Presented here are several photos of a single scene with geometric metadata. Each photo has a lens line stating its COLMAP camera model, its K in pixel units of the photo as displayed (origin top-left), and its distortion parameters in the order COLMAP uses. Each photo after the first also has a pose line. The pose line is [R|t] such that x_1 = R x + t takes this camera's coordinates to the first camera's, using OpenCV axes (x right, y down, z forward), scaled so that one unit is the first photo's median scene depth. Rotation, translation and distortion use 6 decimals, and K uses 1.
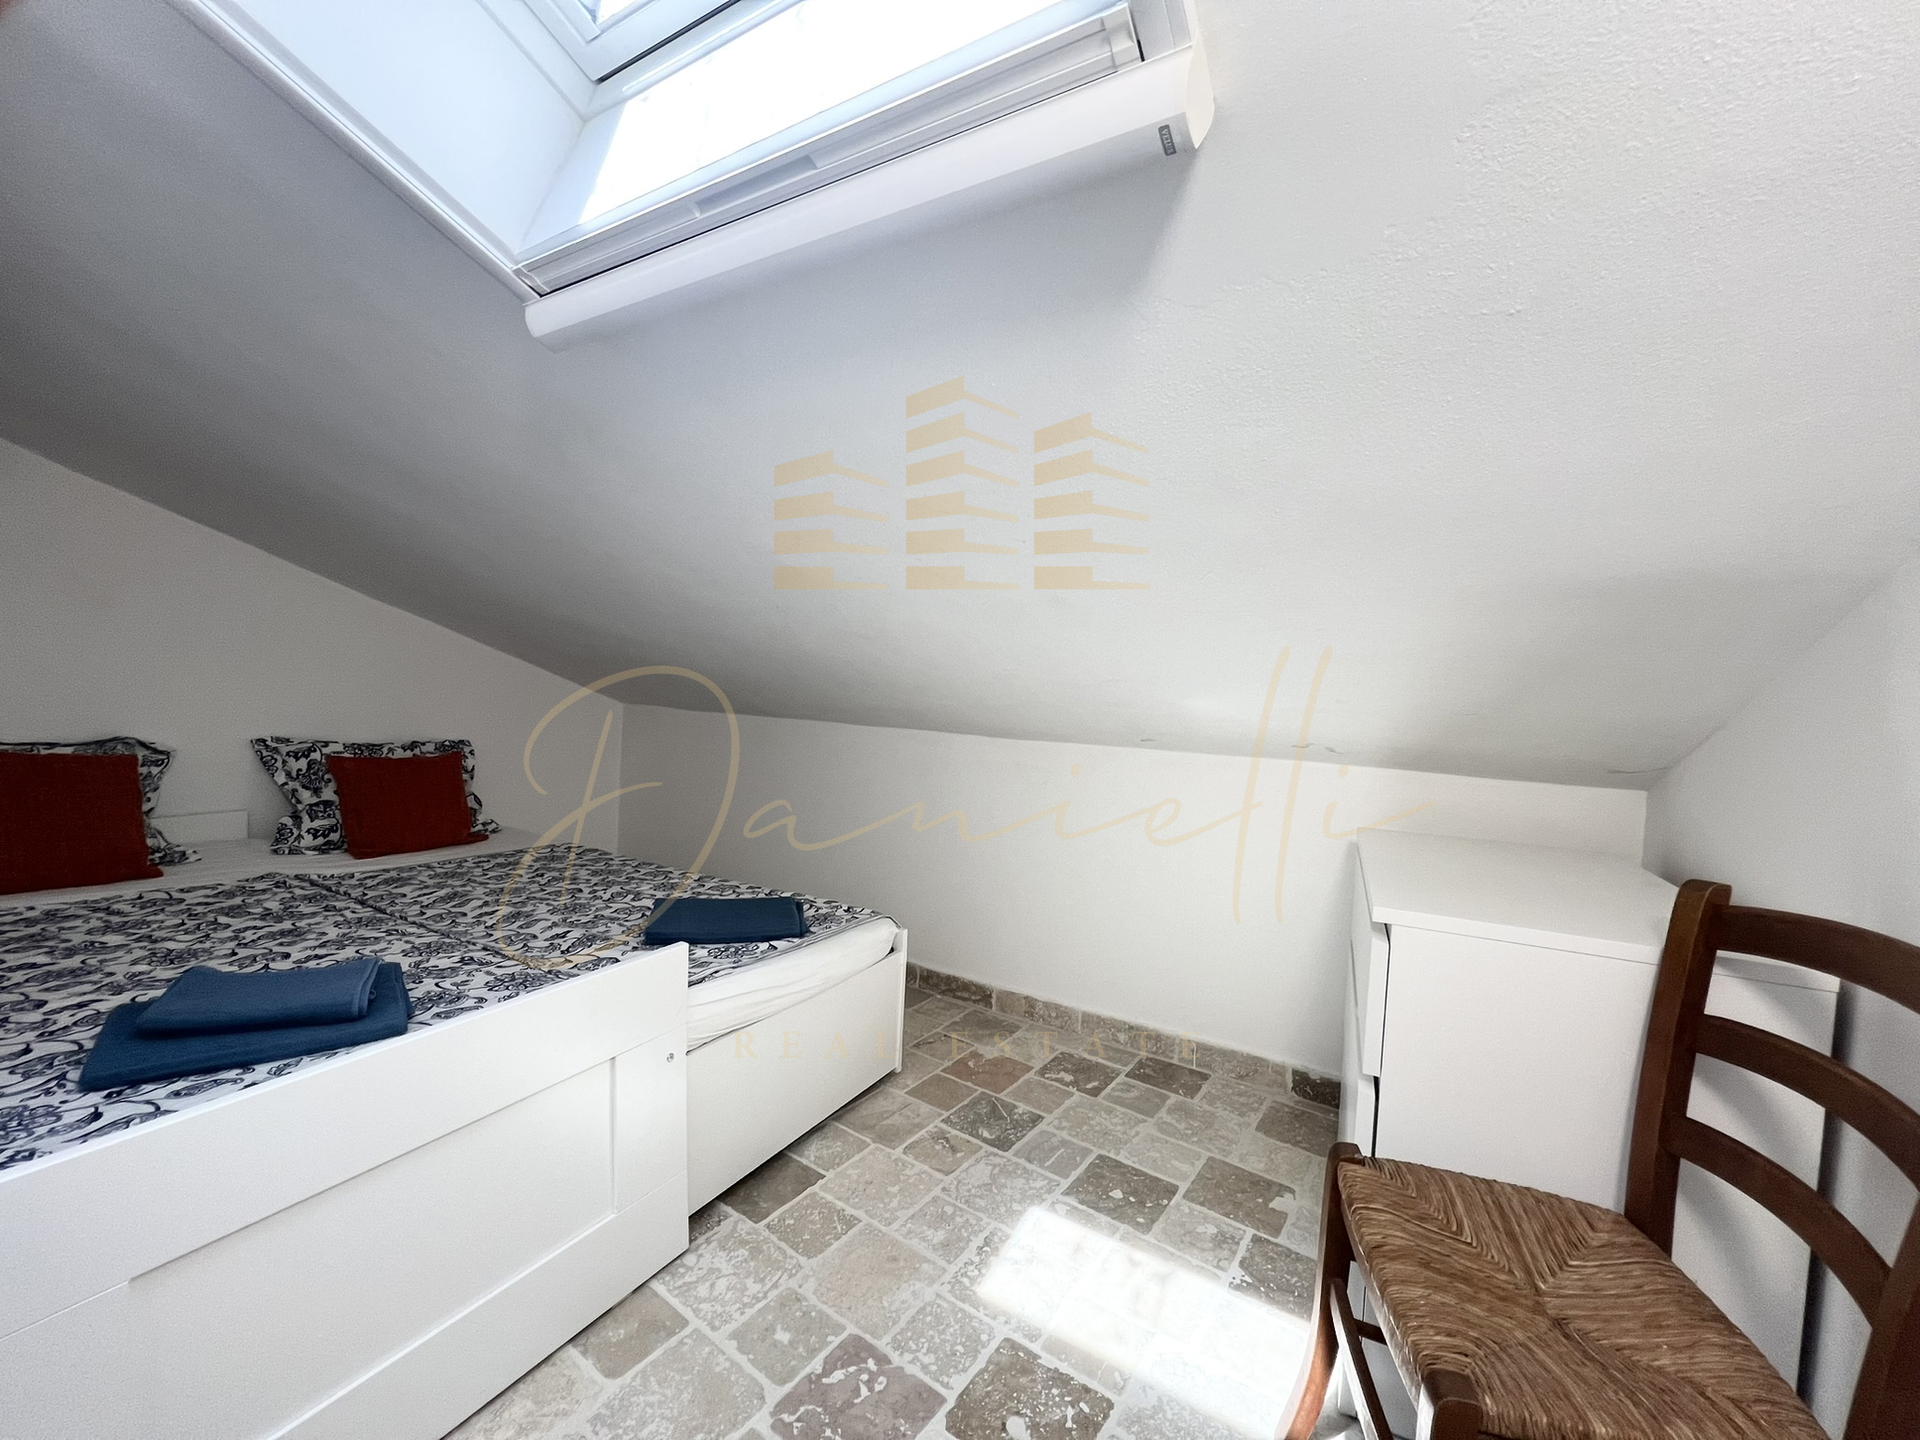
lens RADIAL K [[765.0, 0, 951.5], [0, 765.0, 720.9], [0, 0, 1]] dist [0.000269, -0.000025]
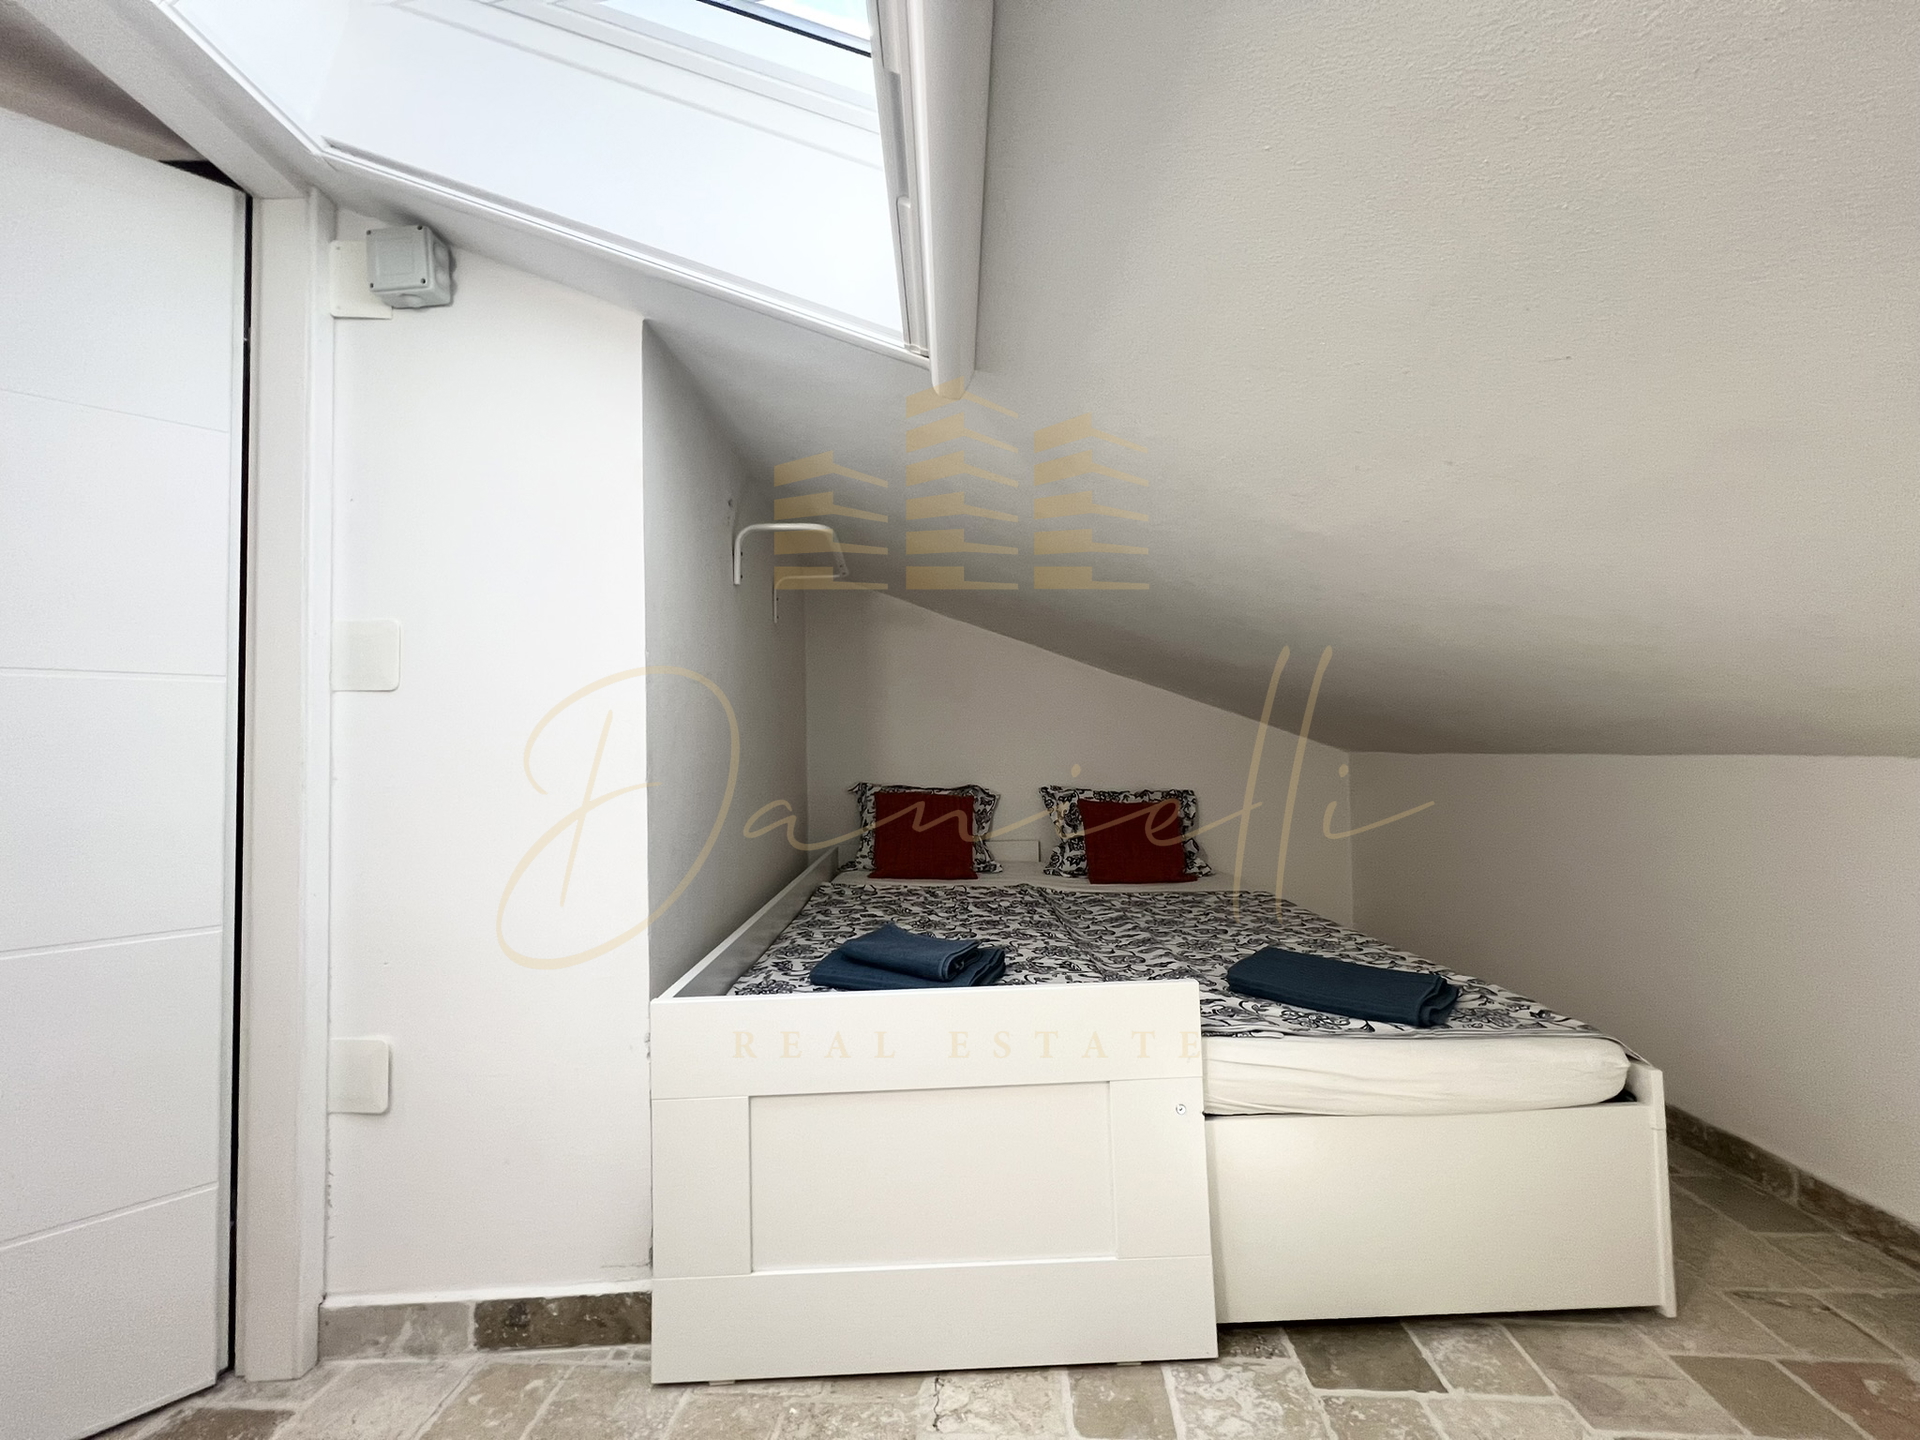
lens RADIAL K [[765.0, 0, 951.5], [0, 765.0, 720.9], [0, 0, 1]] dist [0.000269, -0.000025]
pose [[0.519656, -0.094191, -0.849168, 0.202441], [0.009943, 0.994504, -0.104227, 0.058148], [0.854318, 0.045719, 0.517737, 0.206396]]
